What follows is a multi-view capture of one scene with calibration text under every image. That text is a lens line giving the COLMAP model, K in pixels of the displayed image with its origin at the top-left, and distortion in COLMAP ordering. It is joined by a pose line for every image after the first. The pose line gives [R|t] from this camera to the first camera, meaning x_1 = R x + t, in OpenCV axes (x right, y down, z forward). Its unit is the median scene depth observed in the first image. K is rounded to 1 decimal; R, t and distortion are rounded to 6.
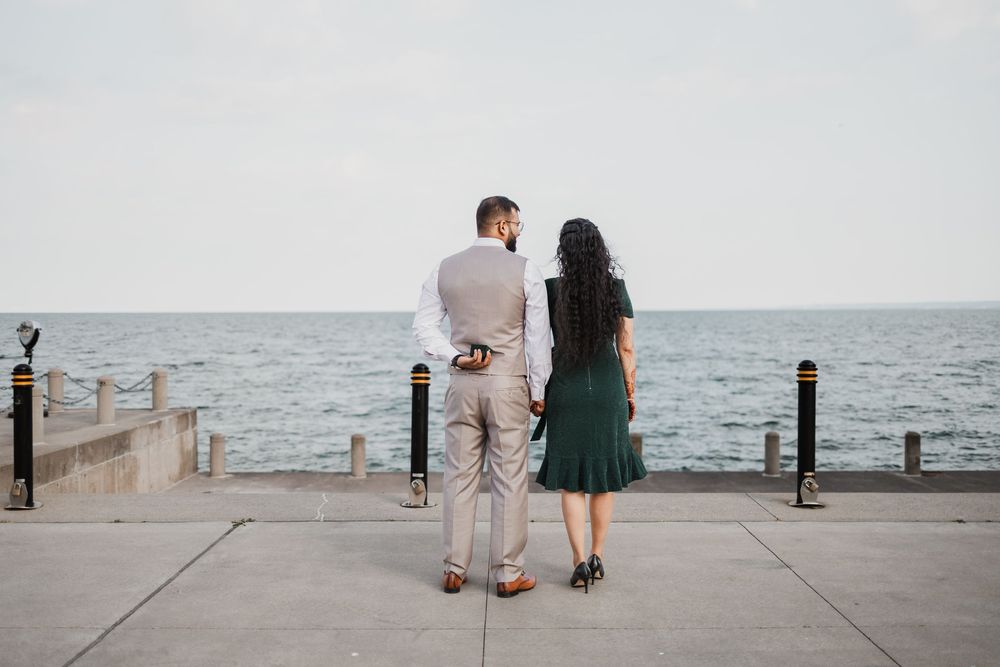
lens RADIAL K [[1053.5, 0, 490.2], [0, 1053.5, 341.0], [0, 0, 1]] dist [0.001854, 0.000000]
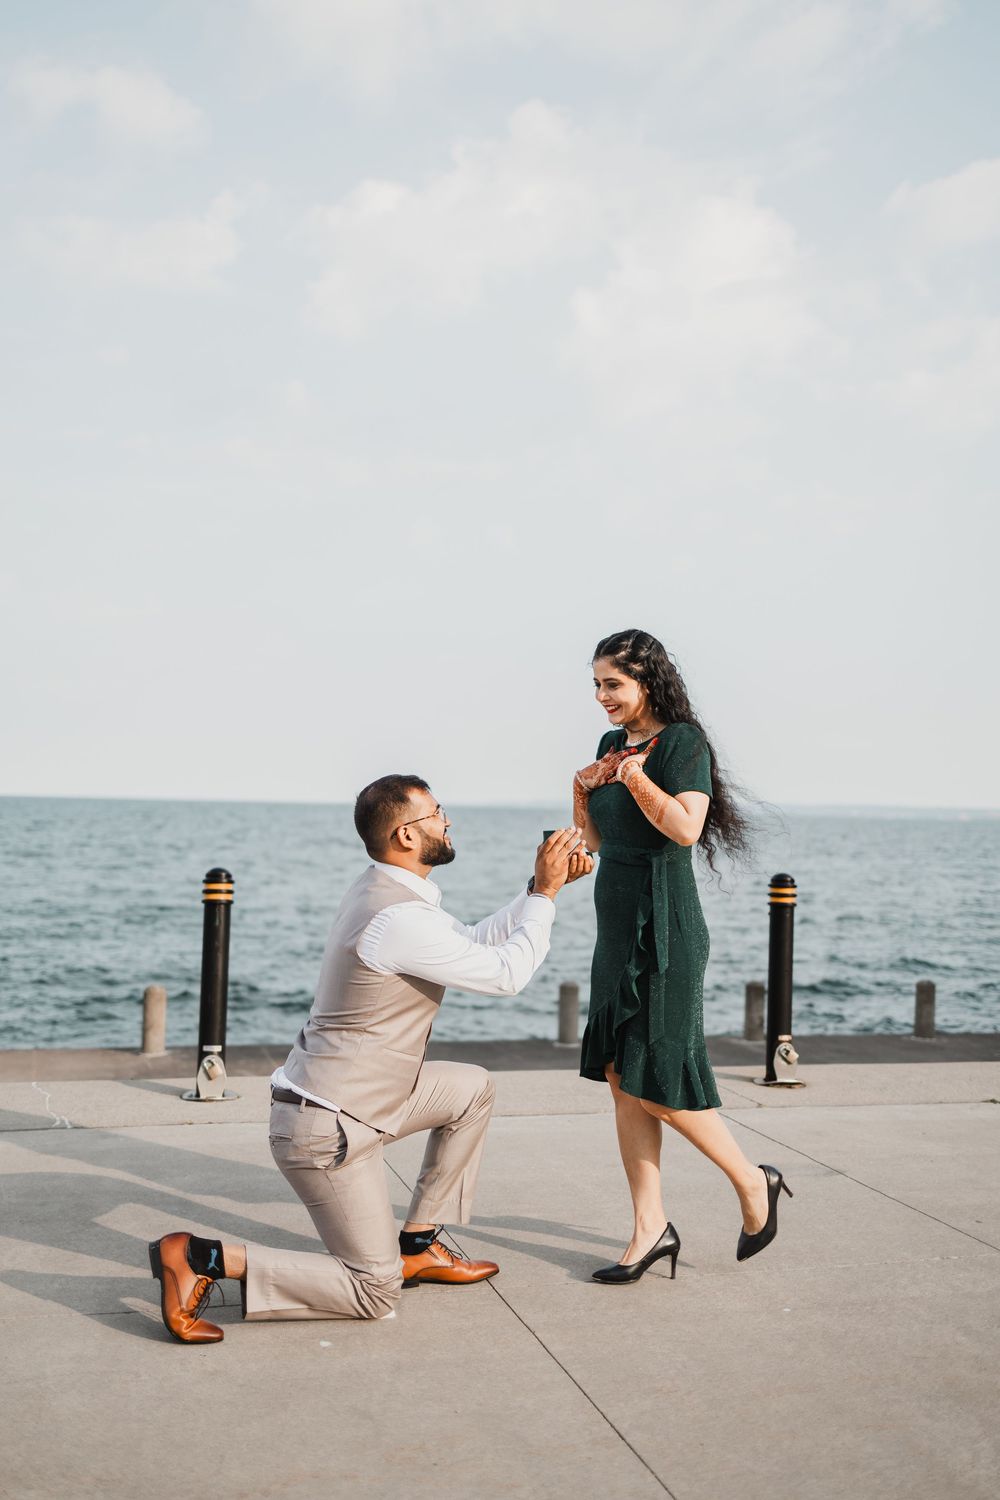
lens RADIAL K [[1580.2, 0, 485.0], [0, 1580.2, 745.9], [0, 0, 1]] dist [0.001854, 0.000000]
pose [[0.956341, 0.039874, 0.289520, -0.254596], [-0.021186, 0.997501, -0.067397, 0.011817], [-0.291484, 0.058321, 0.954796, 0.070792]]
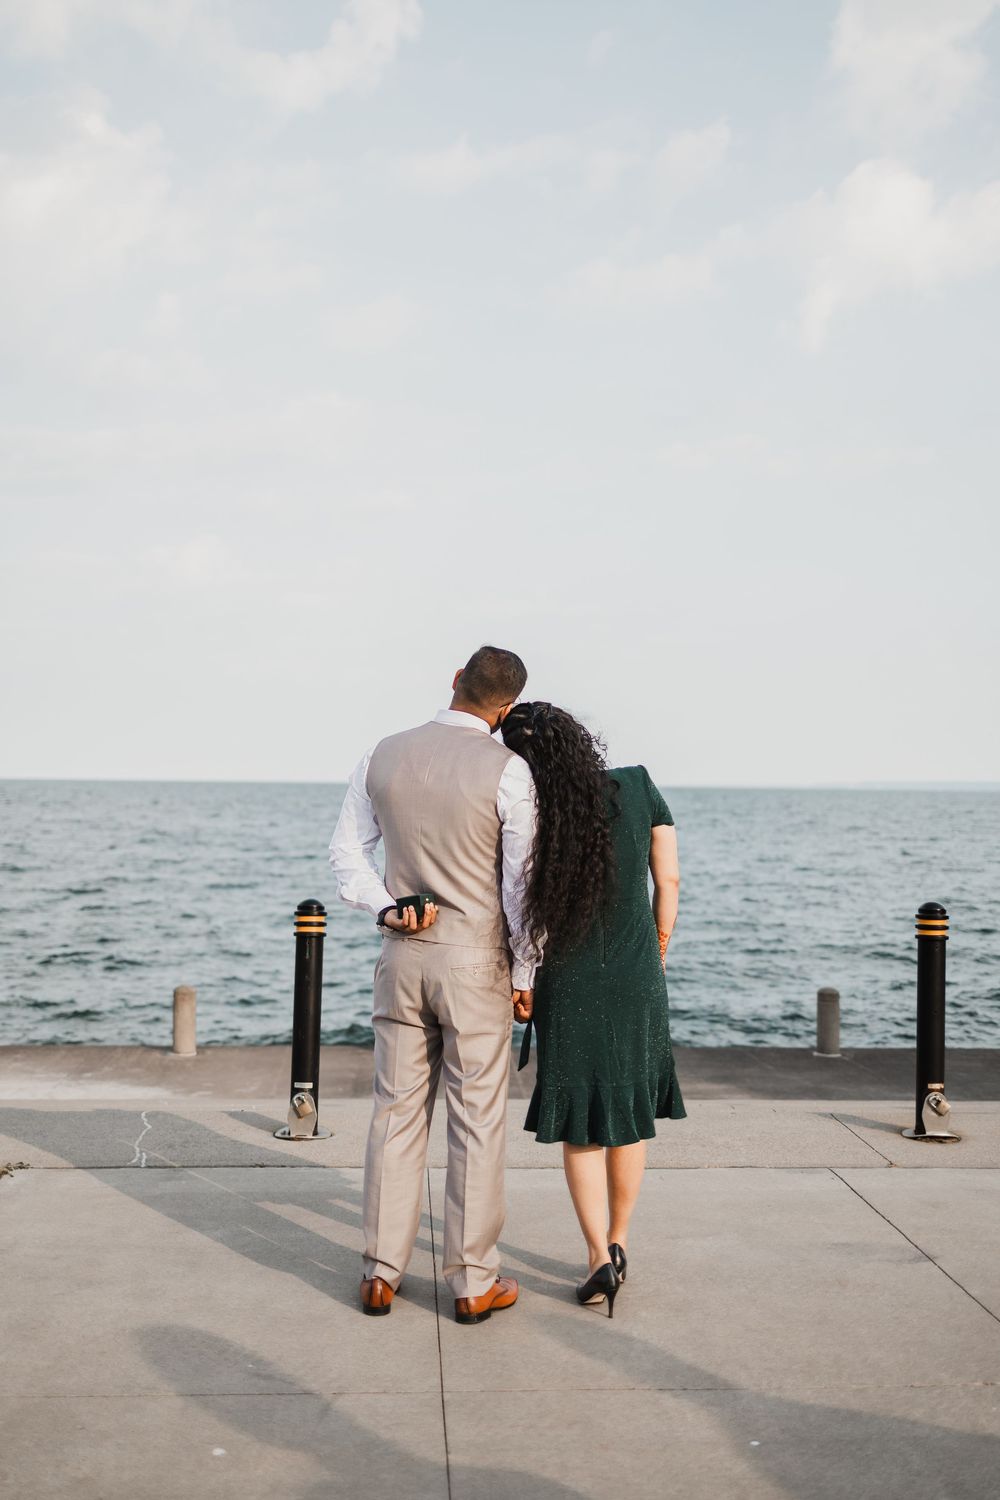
lens RADIAL K [[1580.2, 0, 485.8], [0, 1580.2, 753.0], [0, 0, 1]] dist [0.001854, 0.000000]
pose [[0.997357, 0.017422, 0.070540, -0.041663], [-0.014291, 0.998900, -0.044653, -0.032497], [-0.071240, 0.043527, 0.996509, 0.104052]]
